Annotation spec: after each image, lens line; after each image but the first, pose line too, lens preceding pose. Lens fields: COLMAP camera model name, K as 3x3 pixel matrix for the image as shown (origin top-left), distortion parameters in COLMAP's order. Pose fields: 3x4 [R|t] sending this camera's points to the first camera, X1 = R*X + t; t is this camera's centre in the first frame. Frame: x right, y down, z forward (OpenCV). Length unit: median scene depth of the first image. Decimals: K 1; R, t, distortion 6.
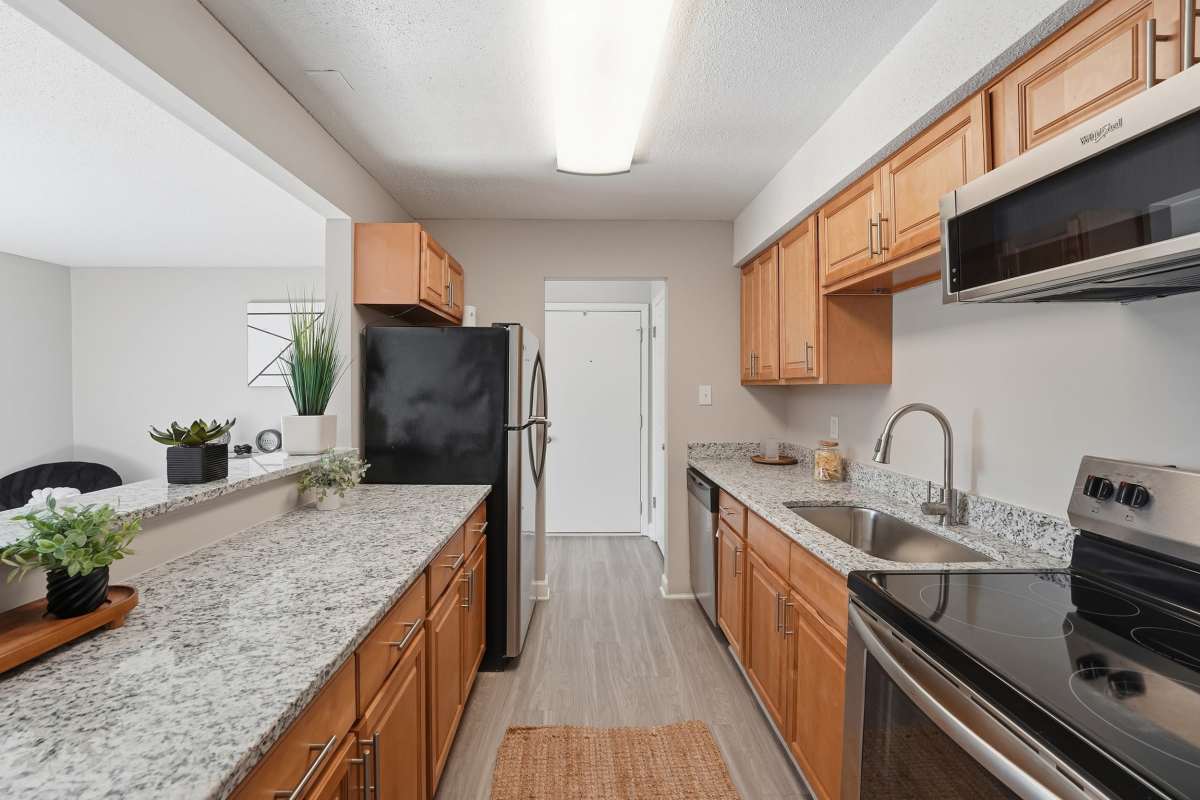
lens RADIAL K [[505.4, 0, 596.2], [0, 505.4, 387.6], [0, 0, 1]] dist [-0.001196, -0.000038]
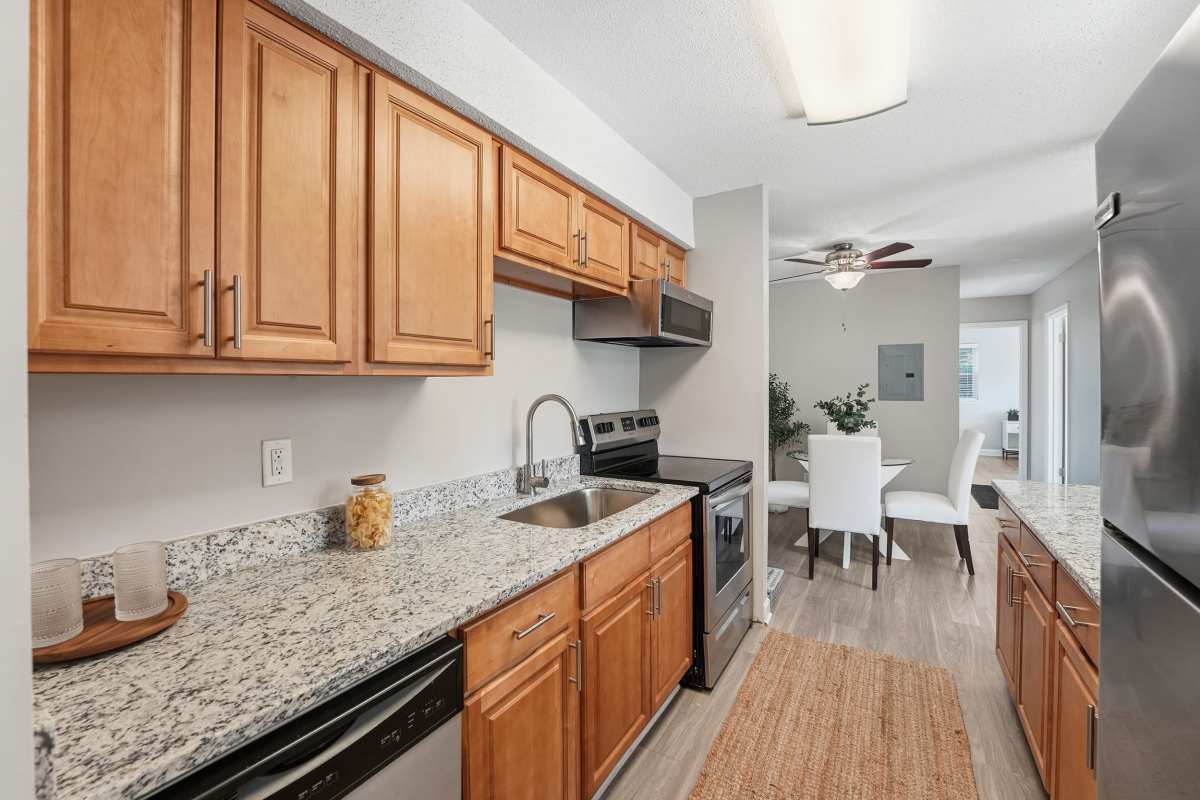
lens RADIAL K [[512.5, 0, 596.3], [0, 512.5, 379.3], [0, 0, 1]] dist [-0.017354, 0.000059]
pose [[-0.838202, 0.007404, 0.545310, -0.084388], [0.007026, 0.999971, -0.002778, 0.001004], [-0.545315, 0.001502, -0.838230, 1.550581]]
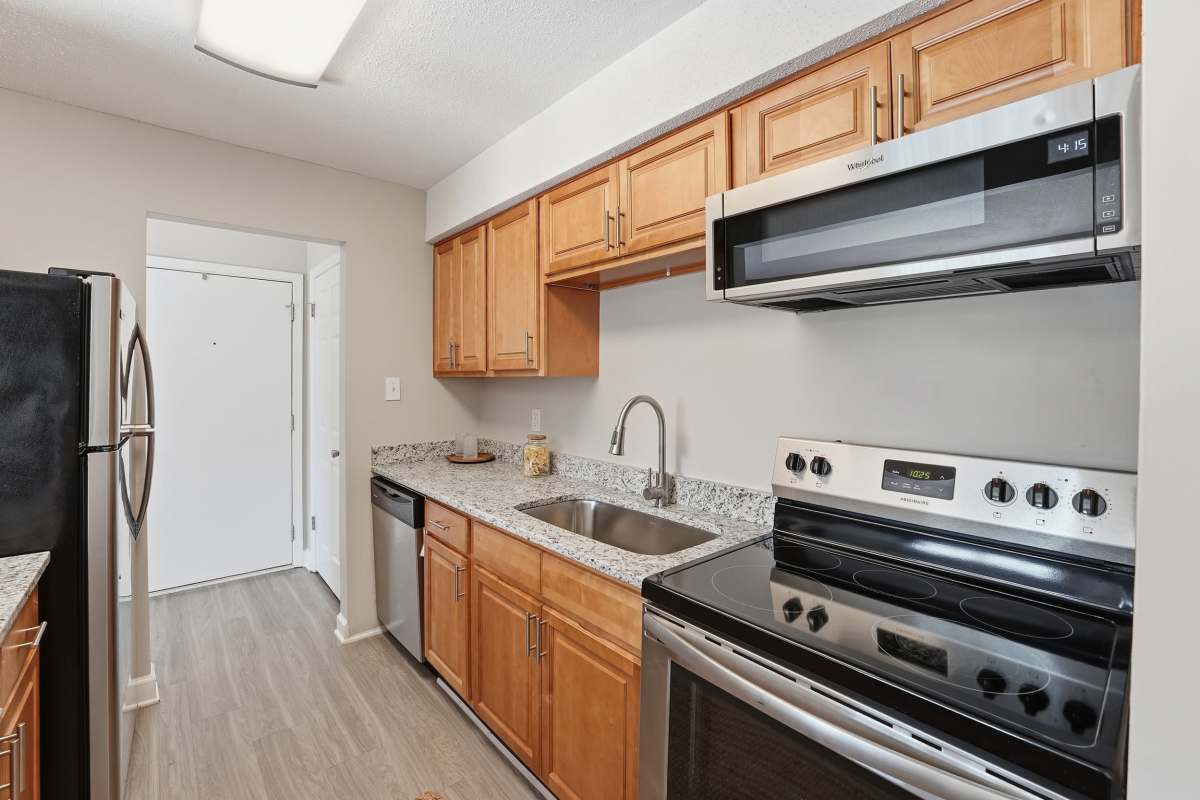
lens RADIAL K [[512.5, 0, 596.3], [0, 512.5, 379.3], [0, 0, 1]] dist [-0.017354, 0.000059]
pose [[0.777719, 0.001176, 0.628611, -0.088552], [-0.001155, 0.999999, -0.000441, -0.001139], [-0.628611, -0.000383, 0.777720, 0.185895]]
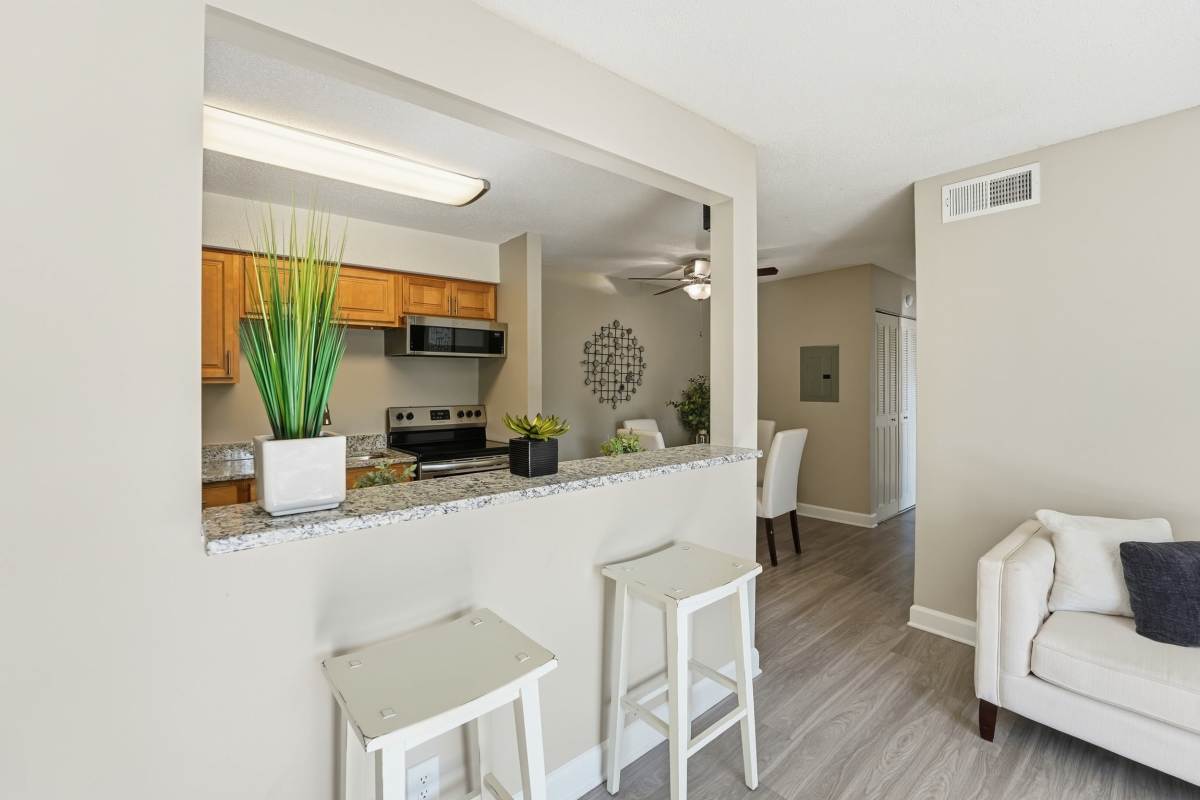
lens RADIAL K [[512.5, 0, 596.3], [0, 512.5, 379.3], [0, 0, 1]] dist [-0.017354, 0.000059]
pose [[-0.620927, -0.001868, 0.783866, -1.209152], [0.005194, 0.999965, 0.006497, -0.023387], [-0.783851, 0.008106, -0.620896, 1.097774]]
